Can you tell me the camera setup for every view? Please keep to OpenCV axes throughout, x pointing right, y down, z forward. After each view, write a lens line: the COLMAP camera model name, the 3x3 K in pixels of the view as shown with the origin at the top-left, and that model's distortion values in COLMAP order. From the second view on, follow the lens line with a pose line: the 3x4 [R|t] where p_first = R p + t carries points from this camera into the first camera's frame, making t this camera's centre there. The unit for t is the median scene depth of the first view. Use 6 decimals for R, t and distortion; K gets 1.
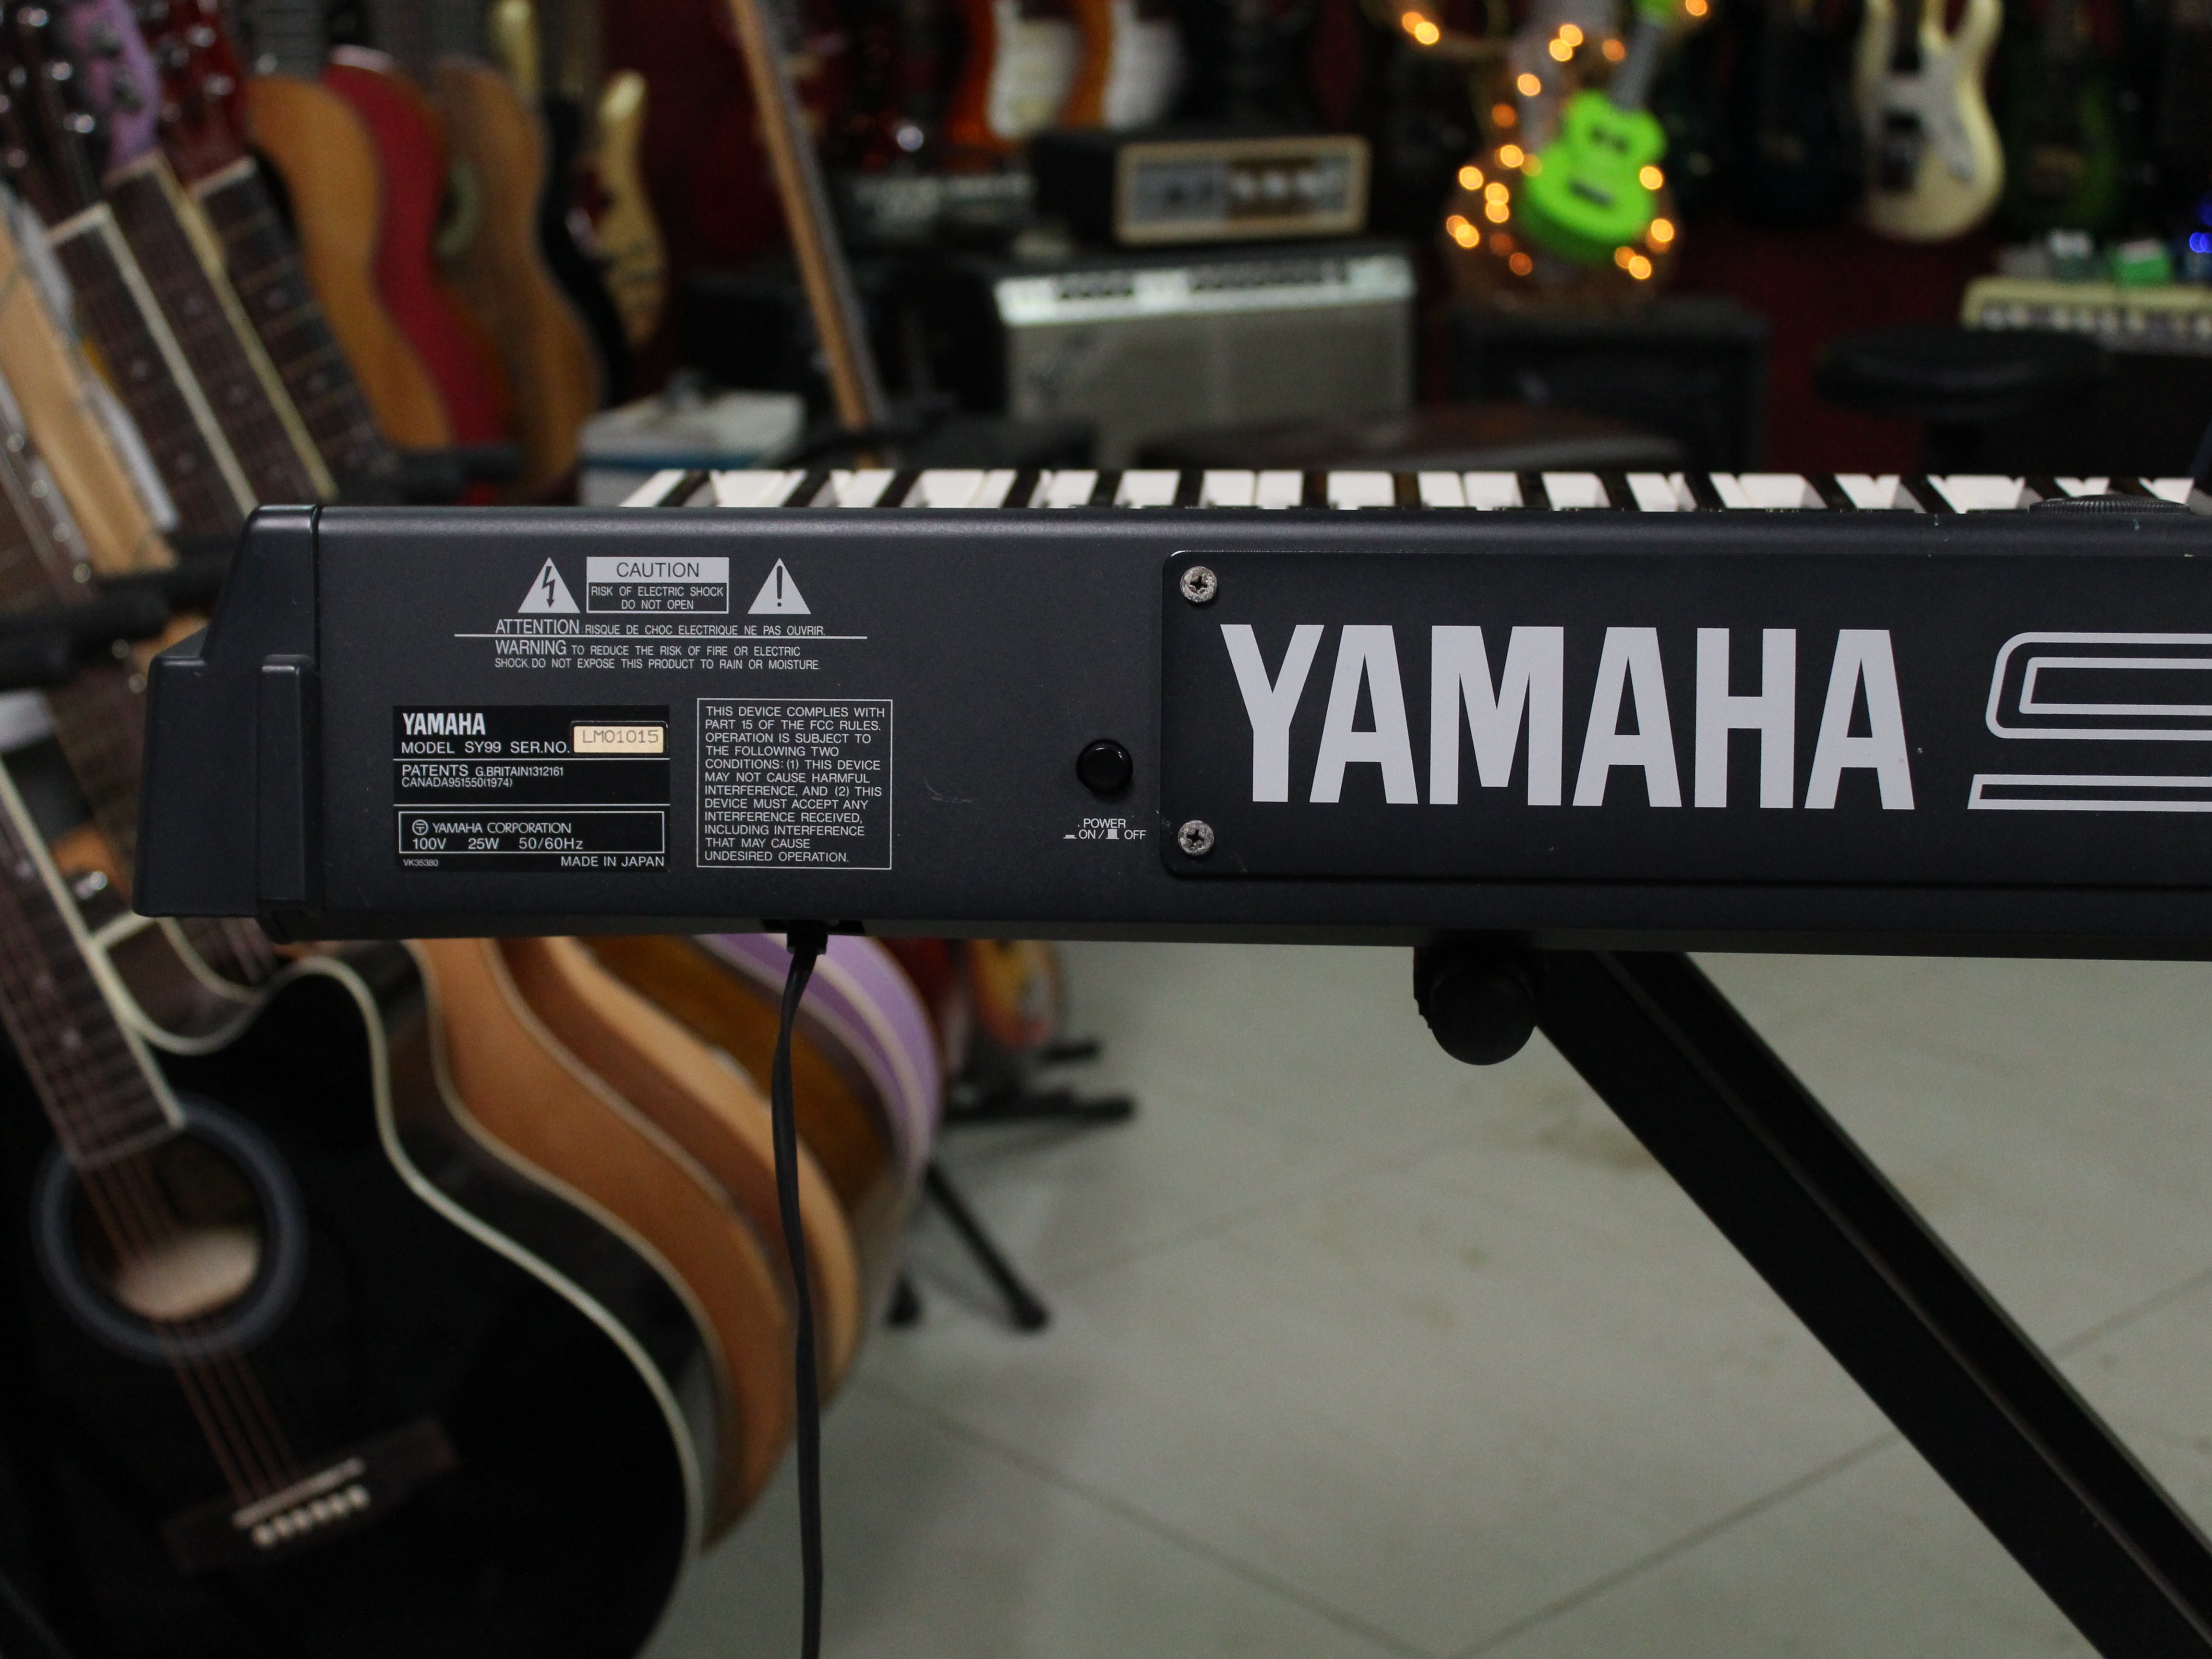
lens RADIAL K [[3204.1, 0, 1106.0], [0, 3204.1, 829.5], [0, 0, 1]] dist [-0.055889, -0.006391]
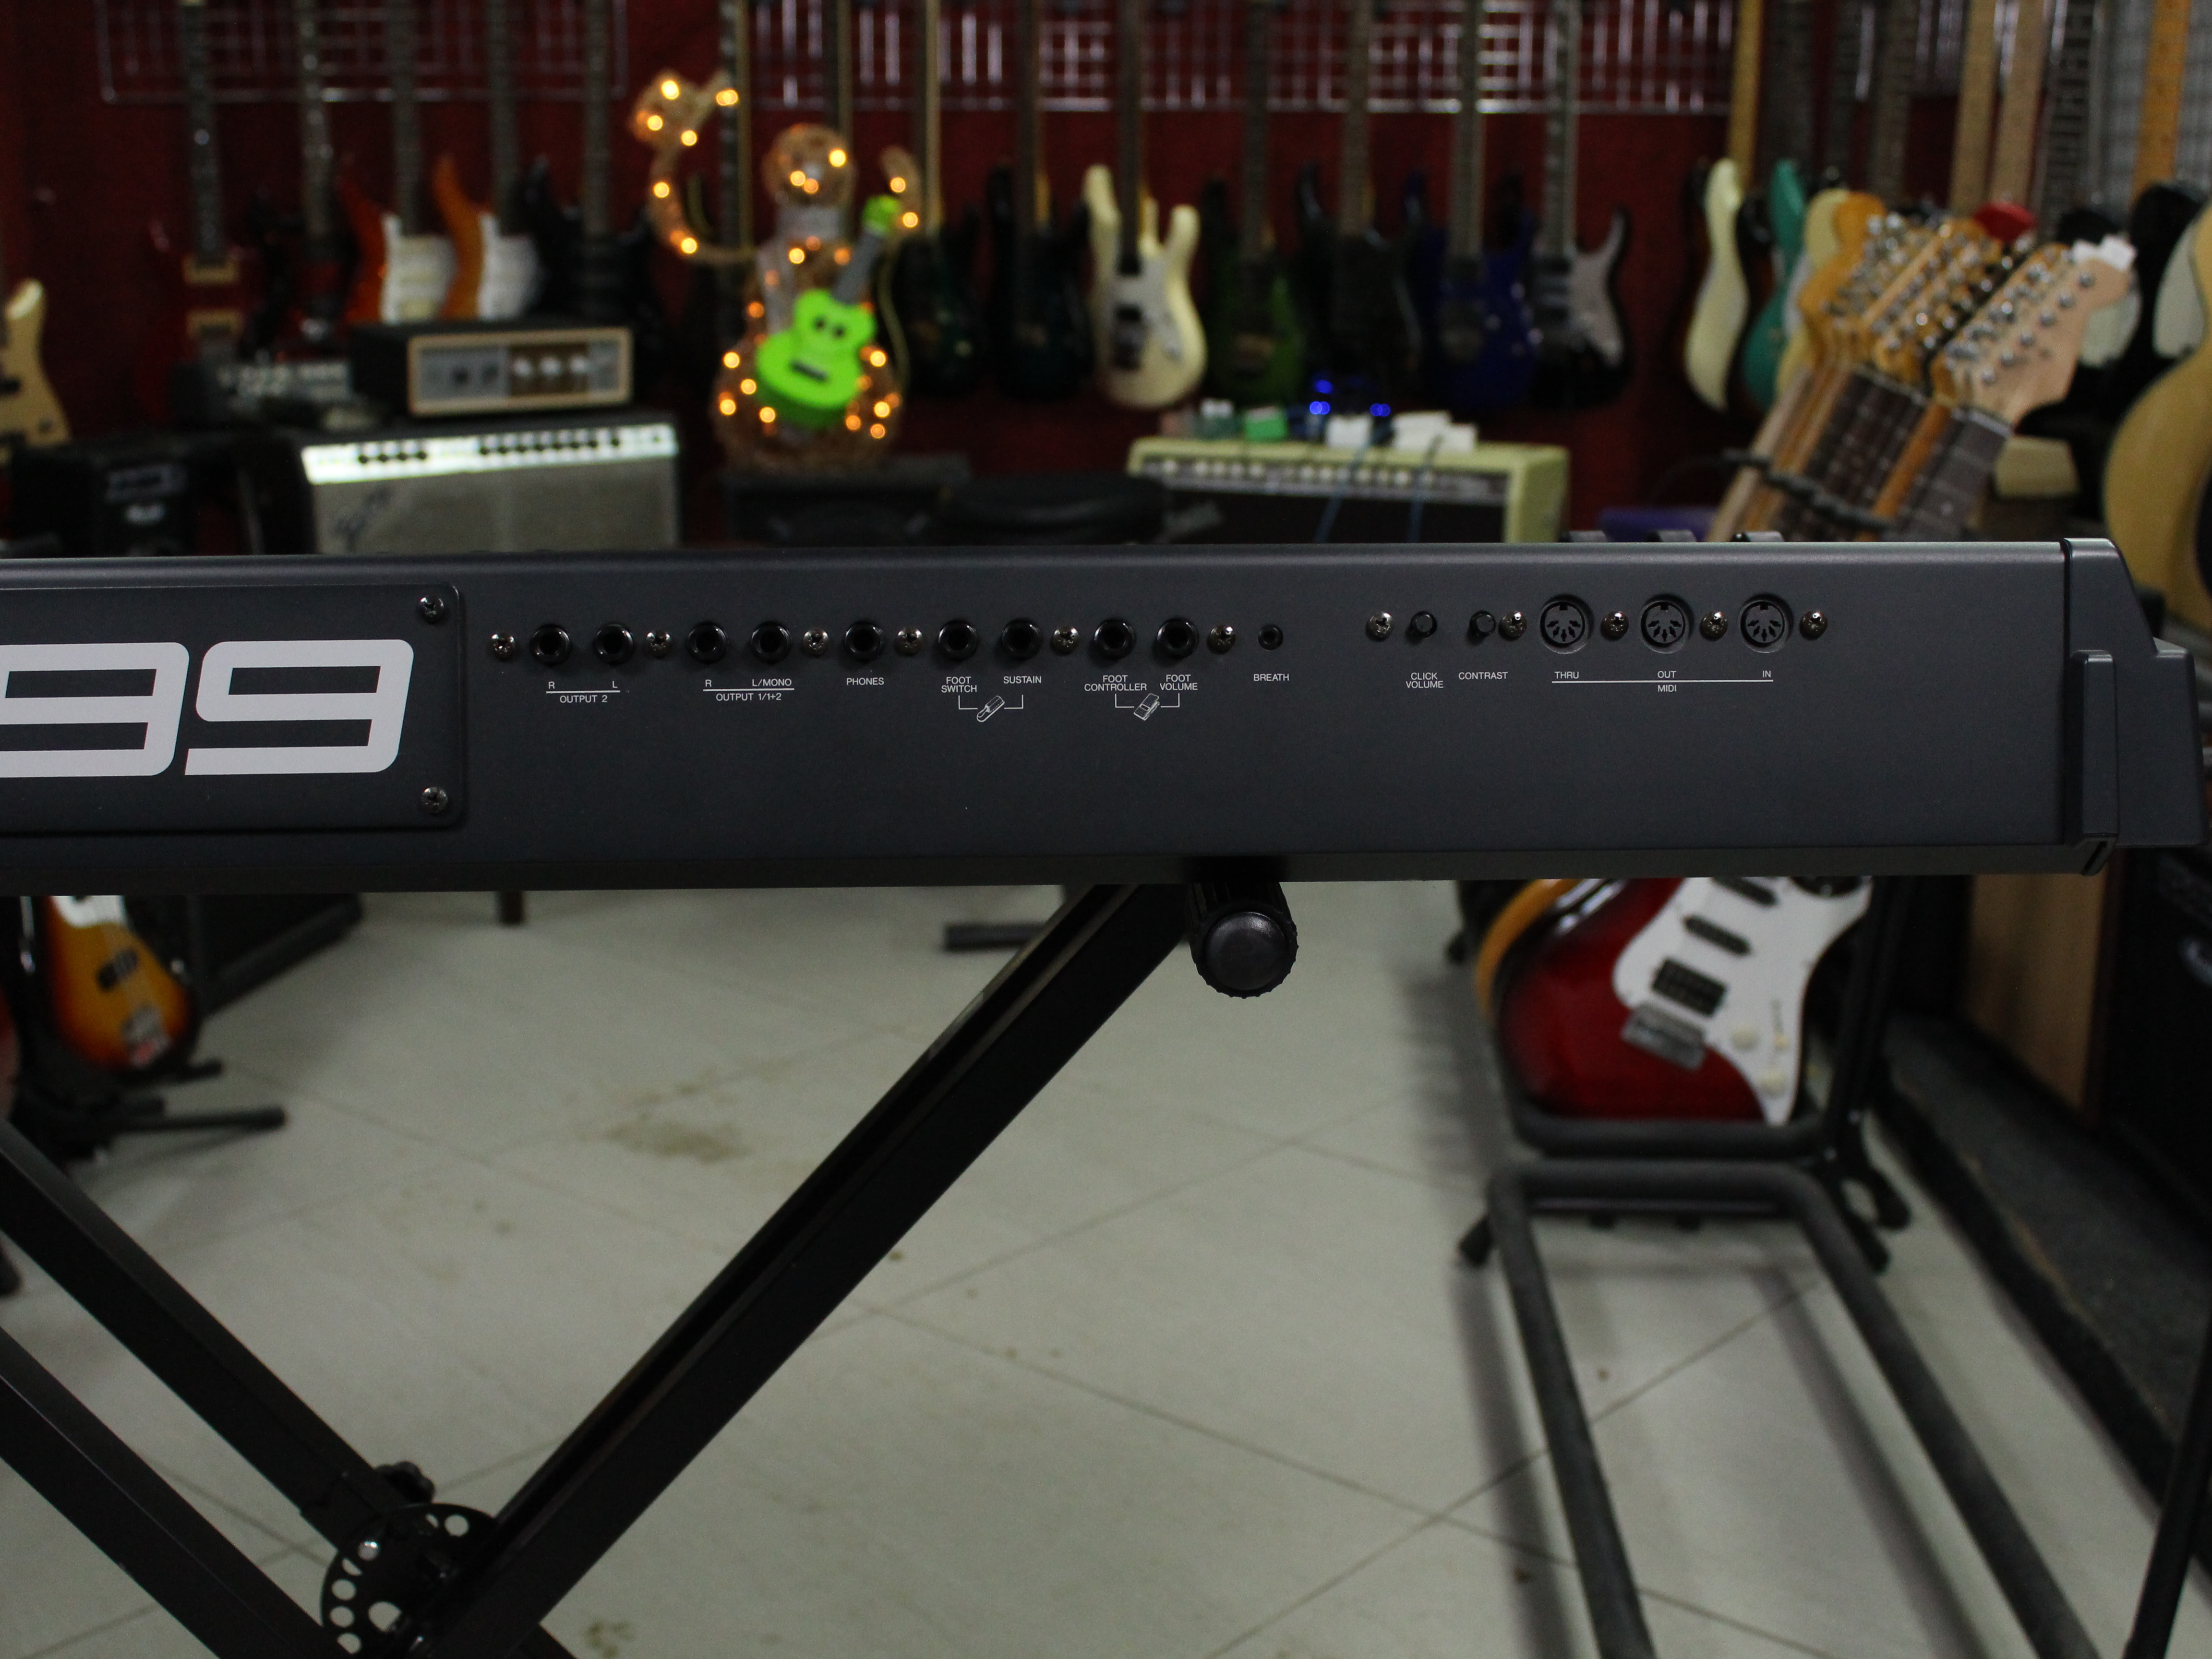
lens RADIAL K [[2684.0, 0, 1106.0], [0, 2684.0, 829.5], [0, 0, 1]] dist [-0.106144, 0.076803]
pose [[0.992229, -0.023557, 0.122179, 0.790533], [0.027356, 0.999190, -0.029511, 0.062611], [-0.121384, 0.032624, 0.992069, -0.171132]]
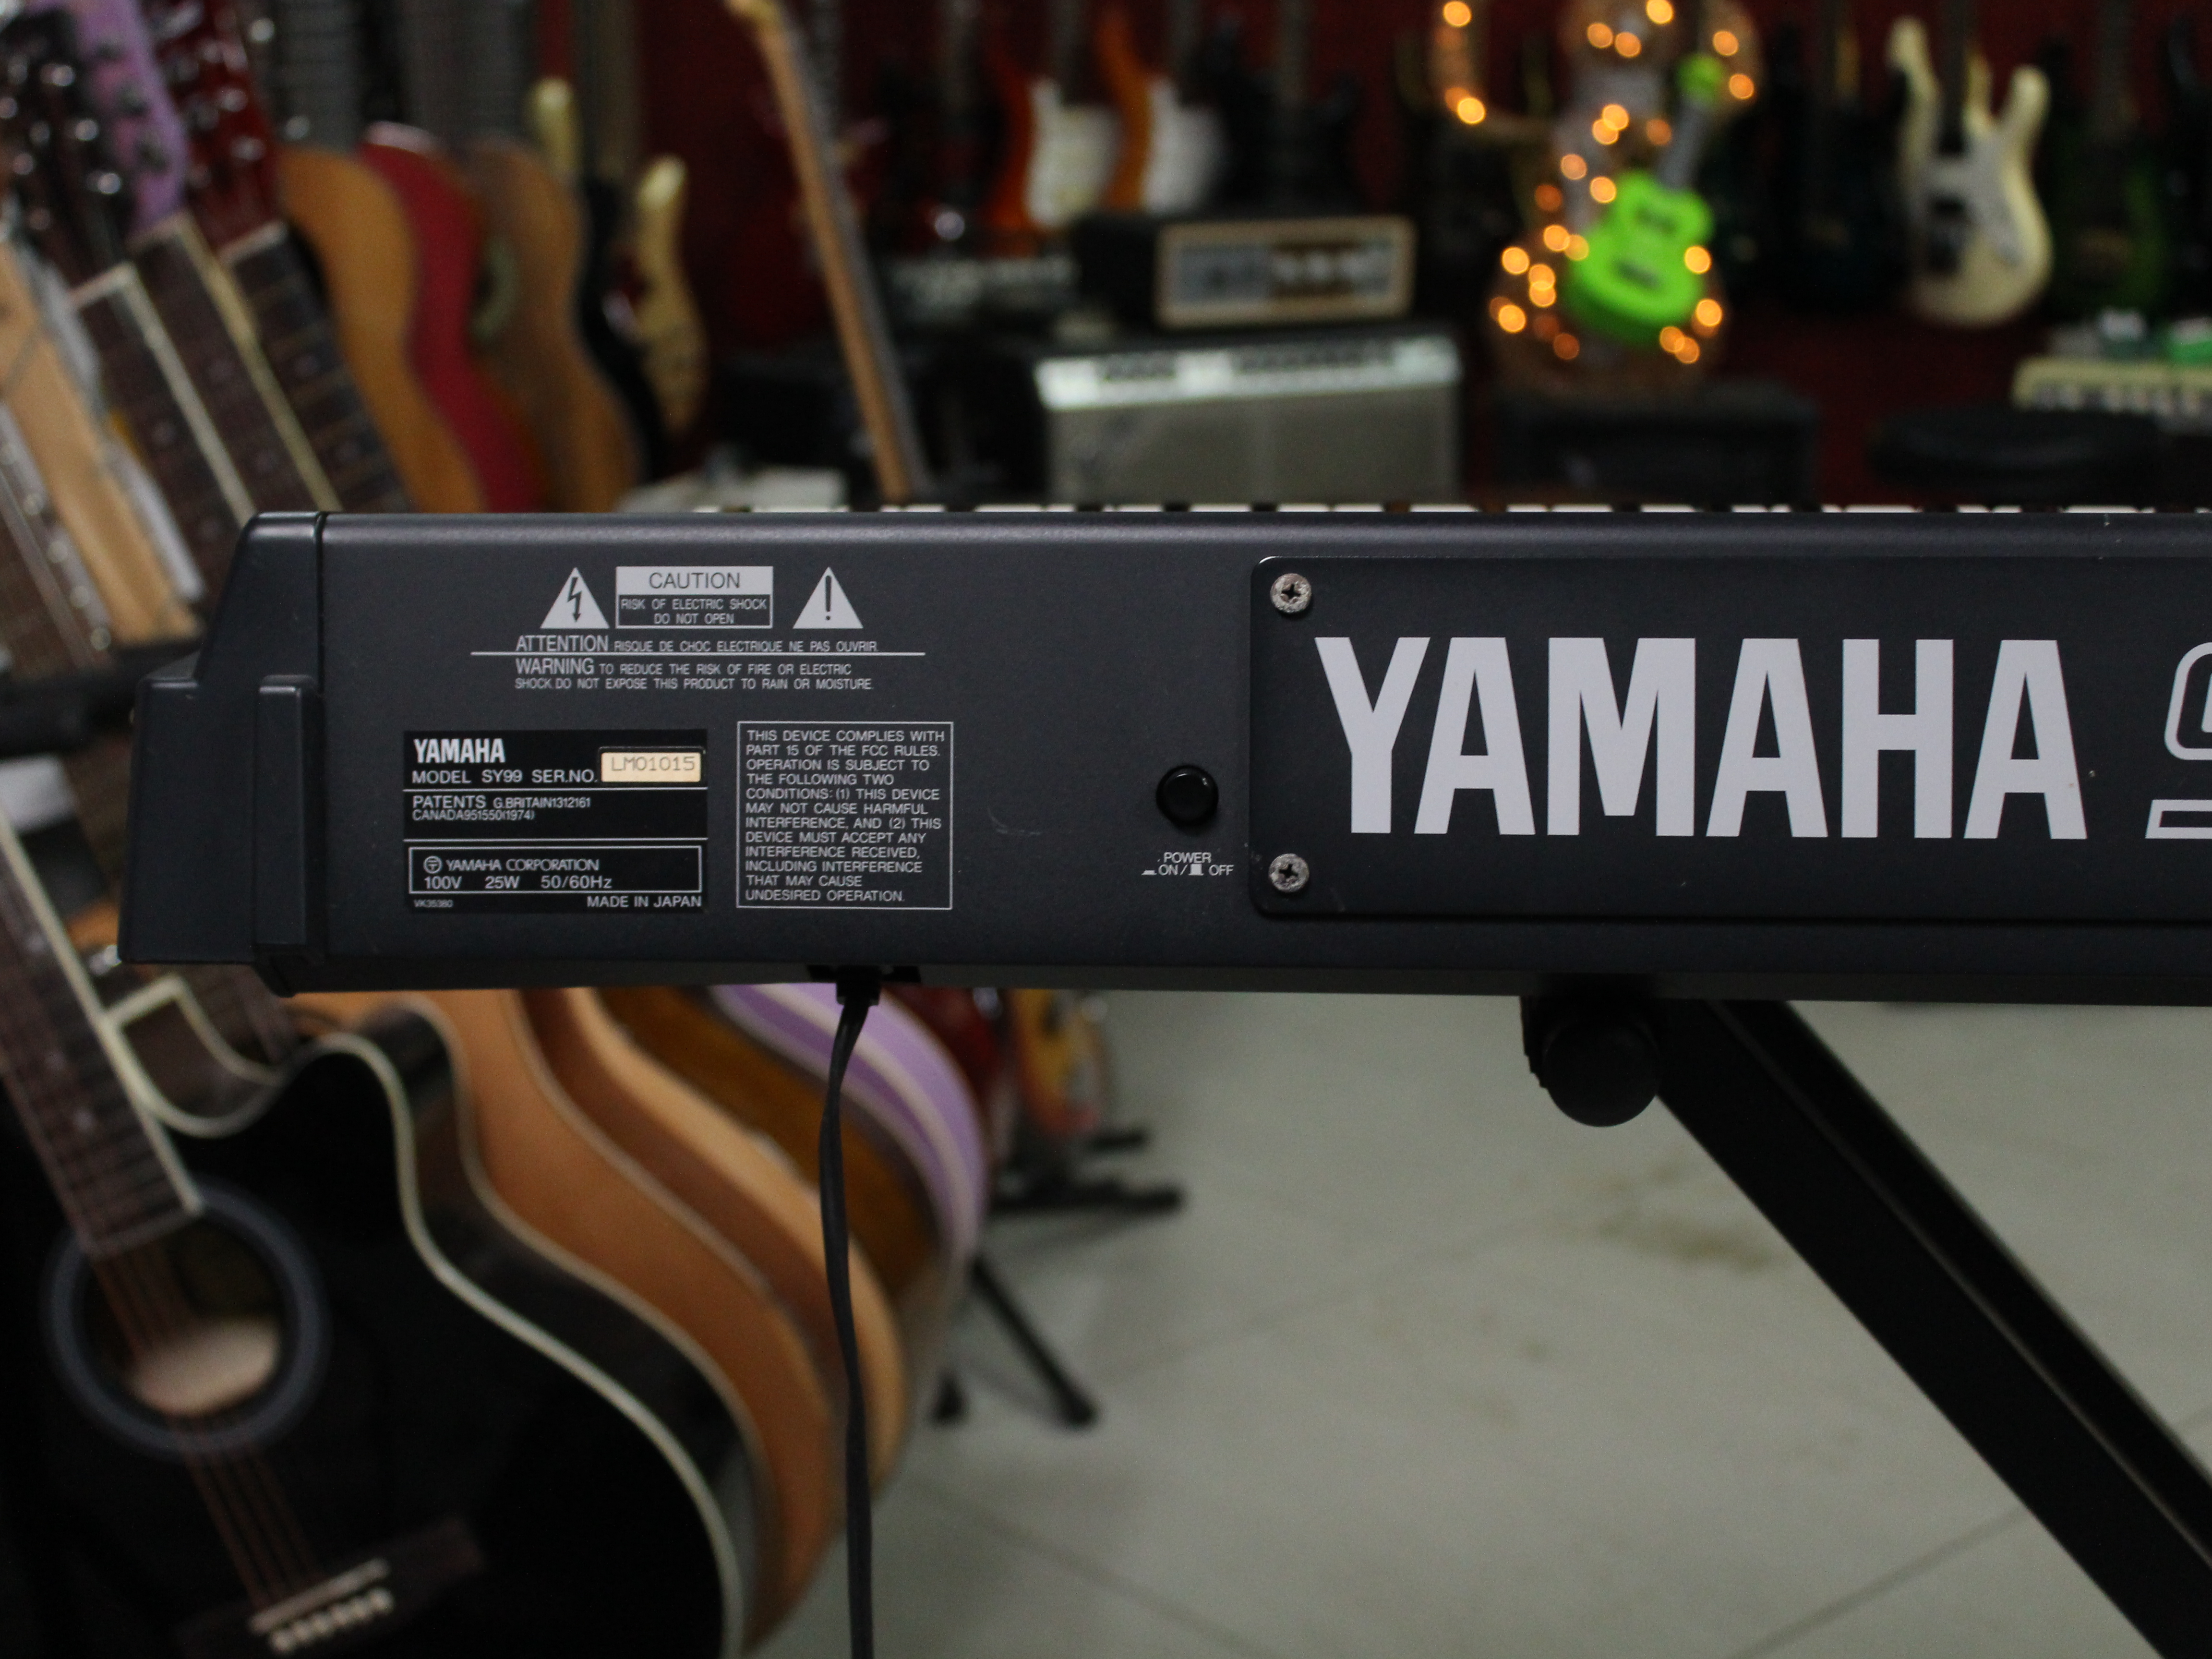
lens RADIAL K [[3193.2, 0, 1106.0], [0, 3193.2, 829.5], [0, 0, 1]] dist [-0.050472, -0.039453]
pose [[0.999935, -0.002127, -0.011242, -0.013071], [0.001779, 0.999522, -0.030861, 0.017684], [0.011302, 0.030839, 0.999460, 0.097094]]
